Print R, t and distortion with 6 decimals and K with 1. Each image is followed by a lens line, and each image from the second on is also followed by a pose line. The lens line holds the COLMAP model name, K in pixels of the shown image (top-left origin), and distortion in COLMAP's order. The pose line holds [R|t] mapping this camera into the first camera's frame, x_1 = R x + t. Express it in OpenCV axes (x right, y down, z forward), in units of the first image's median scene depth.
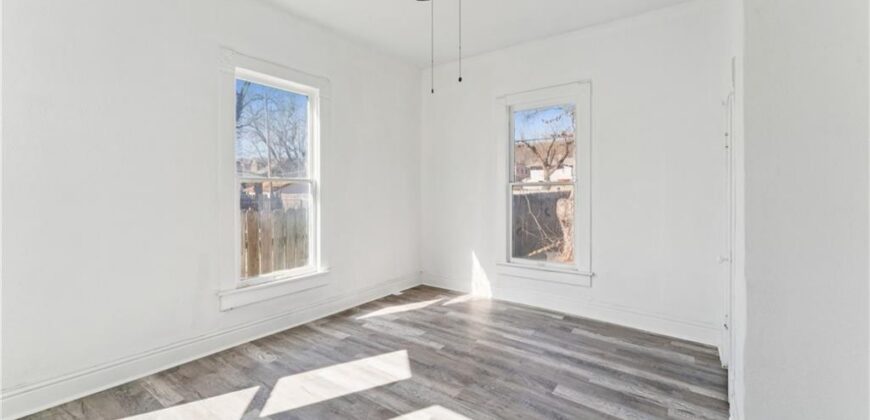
lens RADIAL K [[352.8, 0, 434.7], [0, 352.8, 193.2], [0, 0, 1]] dist [-0.000425, -0.000099]
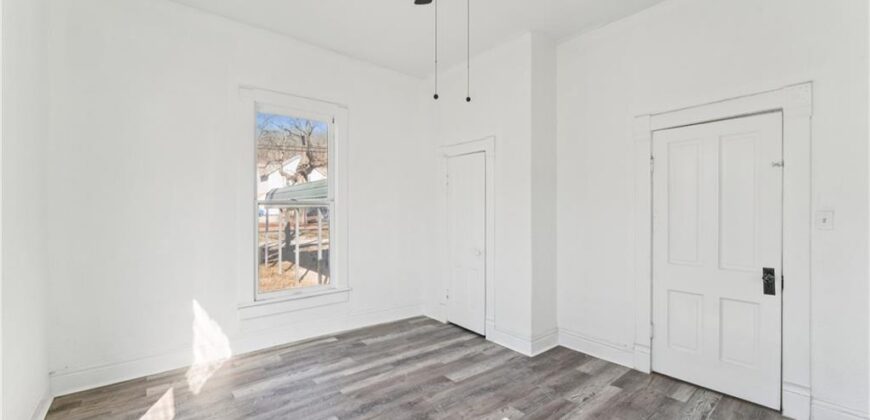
lens RADIAL K [[347.5, 0, 435.0], [0, 347.5, 210.0], [0, 0, 1]] dist [0.001024, -0.000031]
pose [[0.244881, 0.002447, 0.969550, -0.638889], [-0.001617, 0.999996, -0.002115, -0.008490], [-0.969552, -0.001050, 0.244884, 0.606582]]
